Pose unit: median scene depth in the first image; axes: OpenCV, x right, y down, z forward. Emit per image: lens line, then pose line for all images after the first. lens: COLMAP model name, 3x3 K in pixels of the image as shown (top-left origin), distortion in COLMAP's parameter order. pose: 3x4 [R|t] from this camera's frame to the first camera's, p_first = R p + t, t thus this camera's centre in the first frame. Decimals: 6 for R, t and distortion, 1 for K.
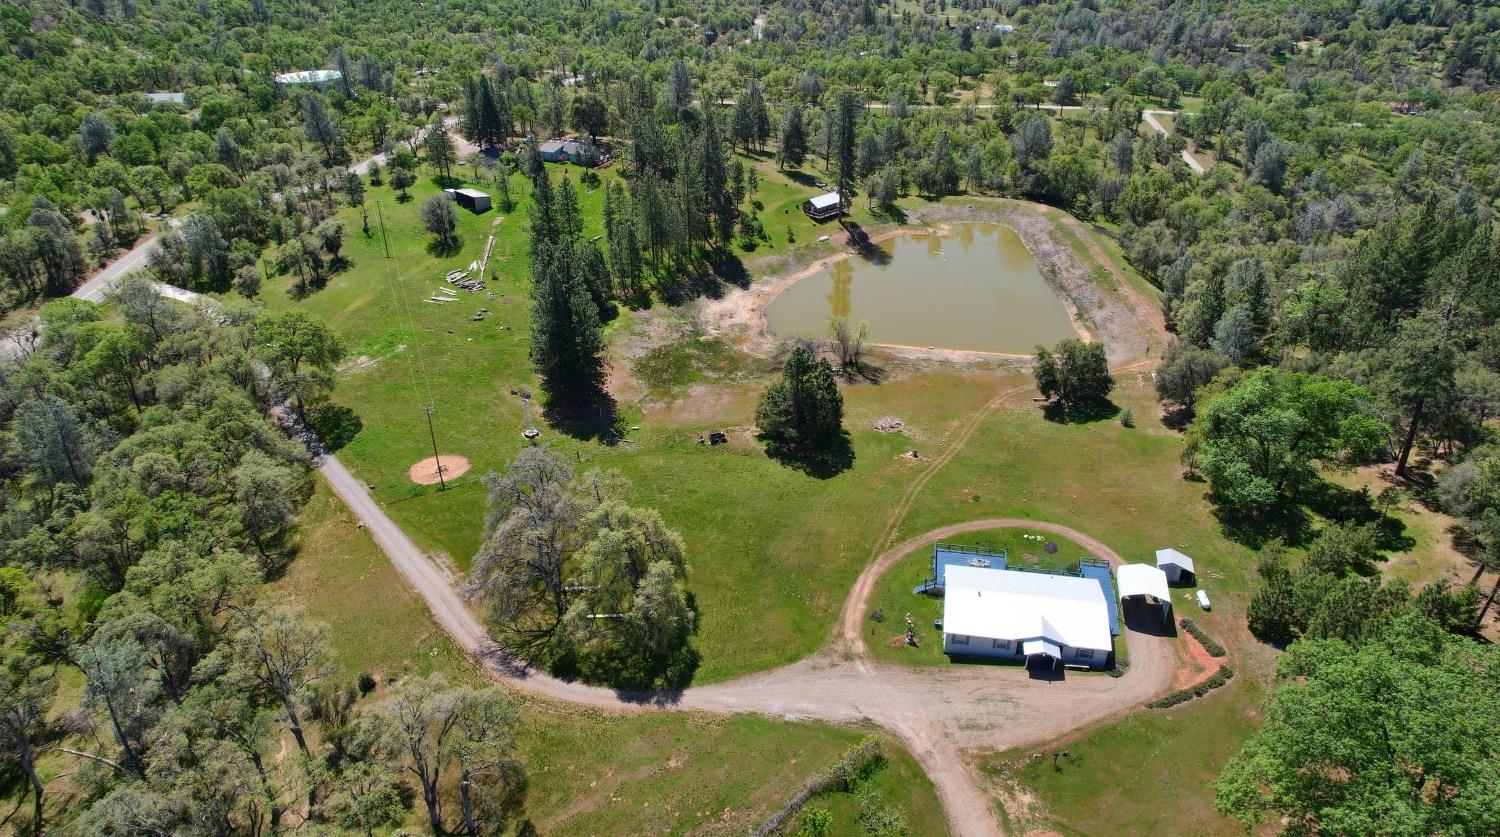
lens RADIAL K [[954.5, 0, 750.0], [0, 954.5, 418.5], [0, 0, 1]] dist [-0.089888, 0.066233]
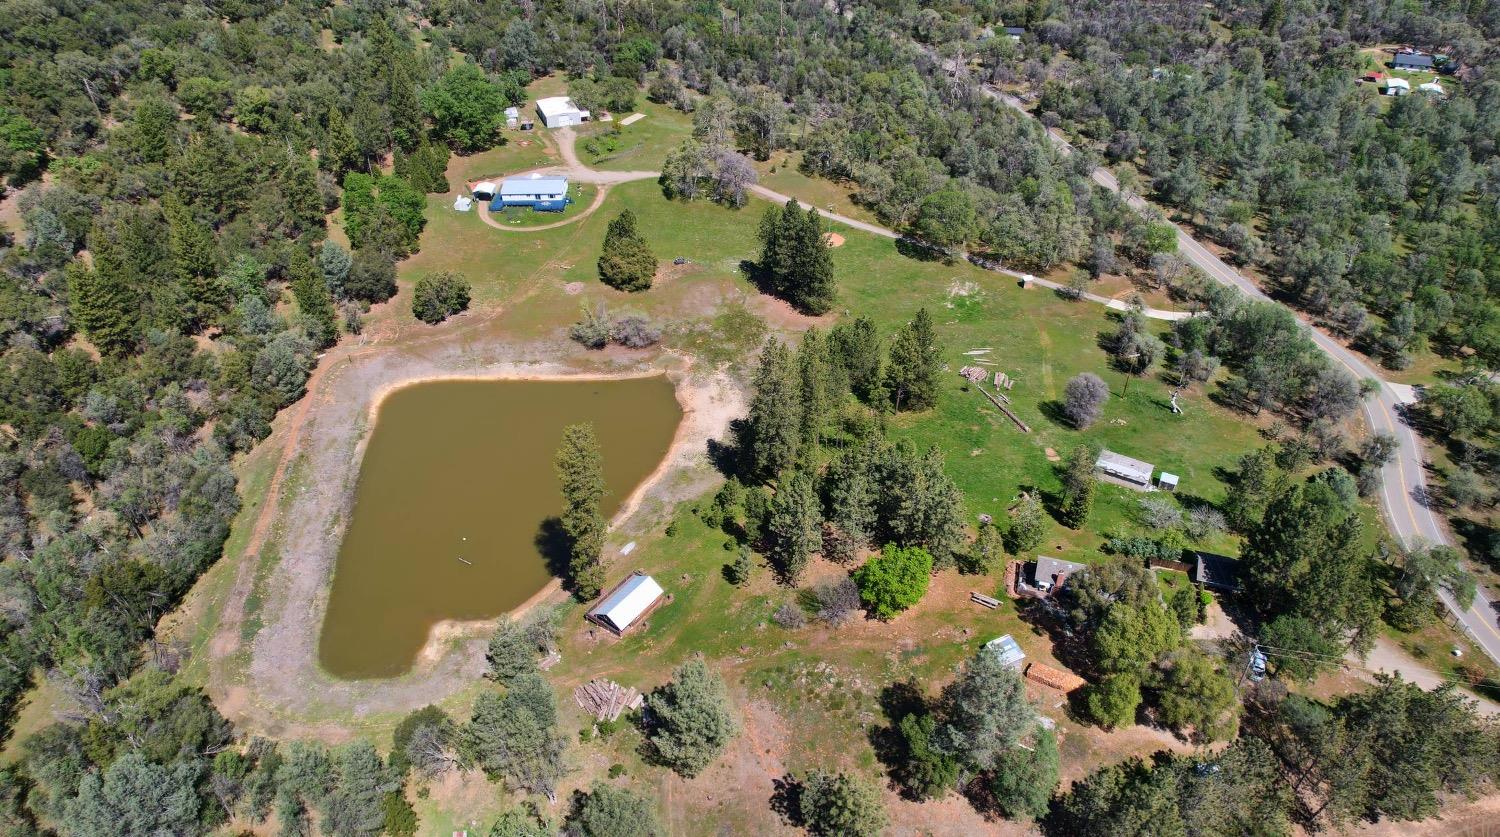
lens RADIAL K [[954.5, 0, 750.0], [0, 954.5, 418.5], [0, 0, 1]] dist [-0.089888, 0.066233]
pose [[-0.980556, 0.119620, -0.155569, 0.180130], [-0.095158, 0.403481, 0.910027, -1.833727], [0.171626, 0.907135, -0.384253, 2.512733]]
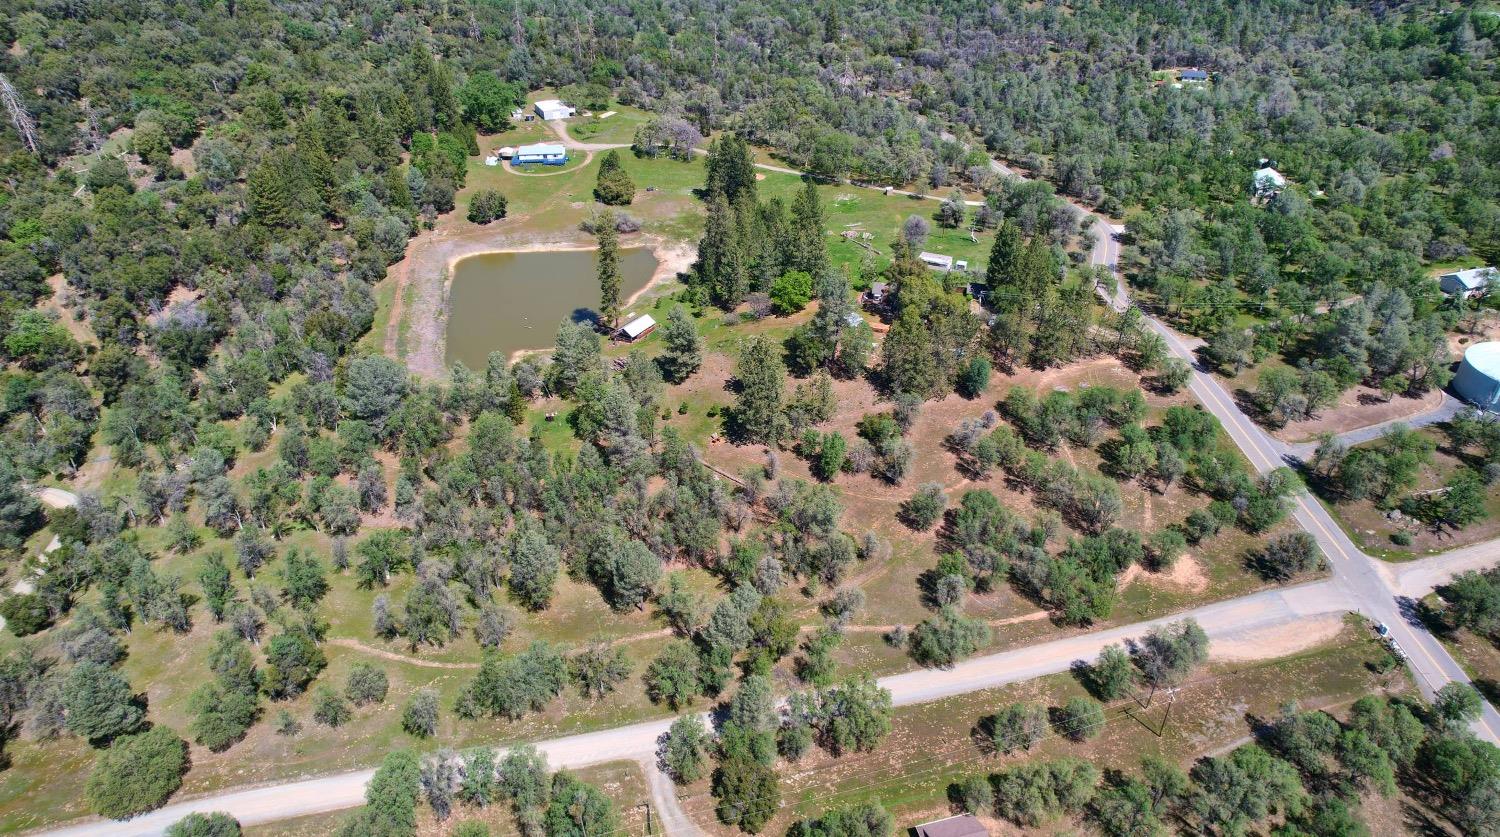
lens RADIAL K [[944.3, 0, 756.6], [0, 944.3, 440.8], [0, 0, 1]] dist [-0.090360, 0.044903]
pose [[-0.964116, 0.148330, -0.220179, 0.420624], [-0.129049, 0.462939, 0.876946, -2.343699], [0.232007, 0.873891, -0.427185, 3.442763]]
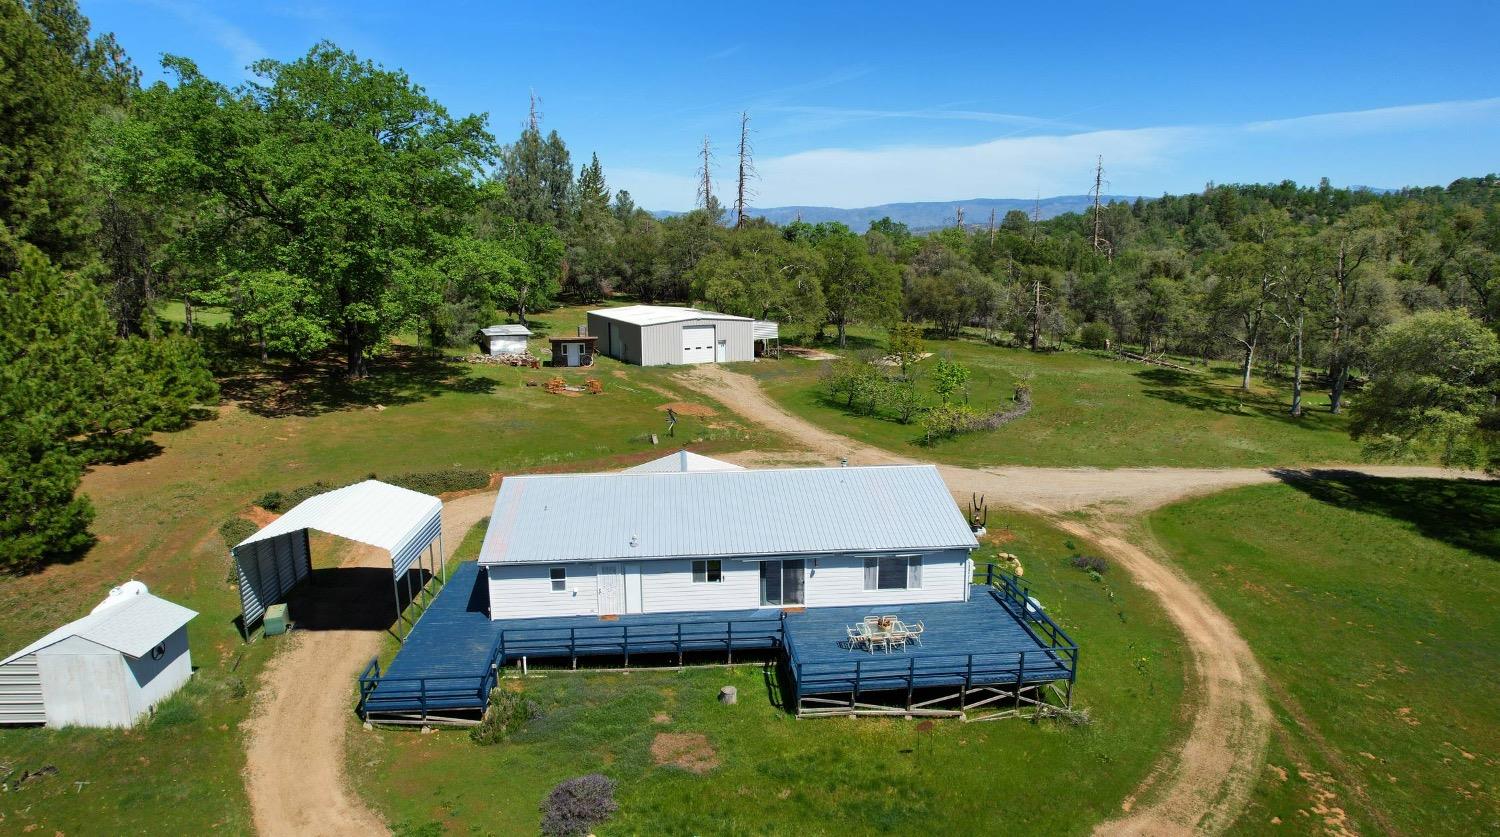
lens RADIAL K [[954.5, 0, 750.0], [0, 954.5, 418.5], [0, 0, 1]] dist [-0.089888, 0.066233]
pose [[-0.962132, 0.064843, -0.264760, 0.352169], [-0.121708, 0.766910, 0.630108, -0.056158], [0.243905, 0.638470, -0.729977, 1.174611]]
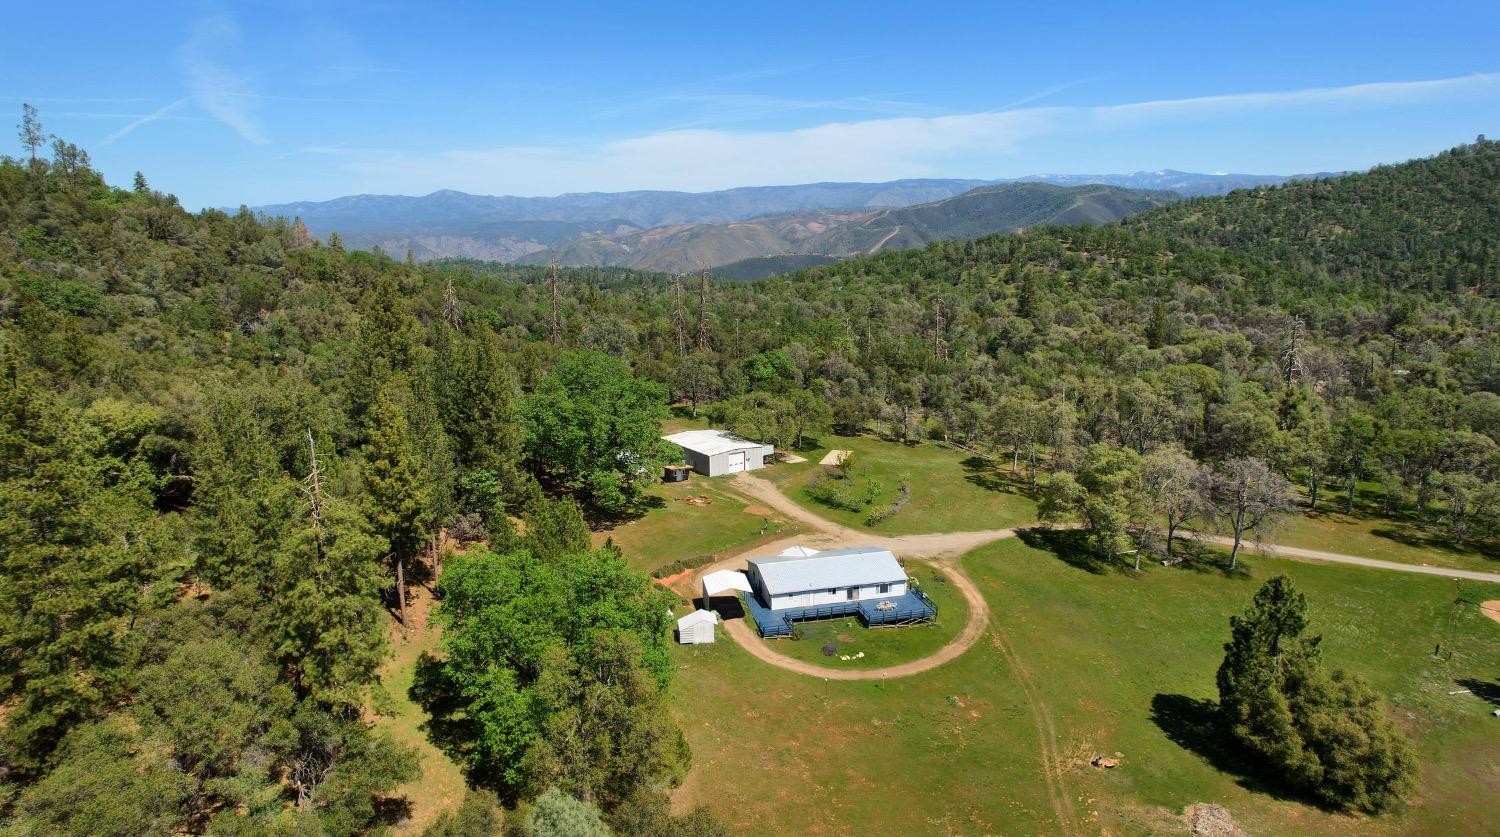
lens RADIAL K [[954.5, 0, 750.0], [0, 954.5, 418.5], [0, 0, 1]] dist [-0.089888, 0.066233]
pose [[-0.907653, 0.104082, -0.406611, 0.759143], [-0.190426, 0.761202, 0.619926, -0.579218], [0.374037, 0.640108, -0.671088, 1.511900]]
